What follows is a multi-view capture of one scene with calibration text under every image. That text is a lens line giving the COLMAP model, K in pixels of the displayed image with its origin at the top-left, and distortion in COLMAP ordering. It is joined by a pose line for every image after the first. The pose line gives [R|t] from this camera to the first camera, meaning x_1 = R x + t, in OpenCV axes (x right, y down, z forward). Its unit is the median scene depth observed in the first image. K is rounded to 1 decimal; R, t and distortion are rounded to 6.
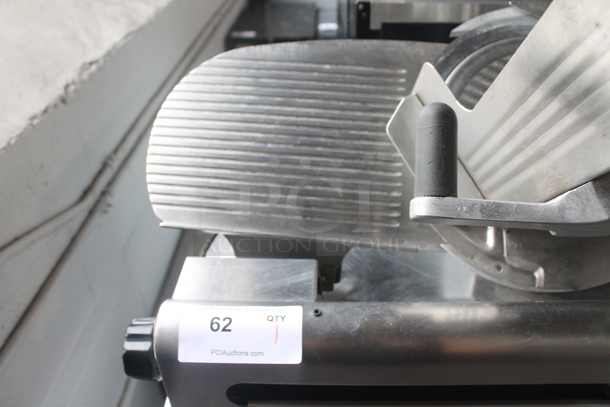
lens RADIAL K [[497.8, 0, 305.0], [0, 497.8, 203.5], [0, 0, 1]] dist [-0.176620, 0.145771]
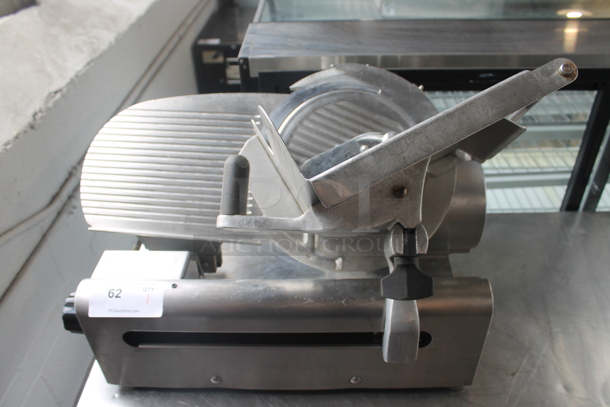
lens RADIAL K [[497.8, 0, 305.0], [0, 497.8, 203.5], [0, 0, 1]] dist [-0.176620, 0.145771]
pose [[0.999875, -0.015016, 0.004860, 0.320474], [0.014860, 0.999418, 0.030700, -0.062407], [-0.005318, -0.030624, 0.999517, -0.413911]]
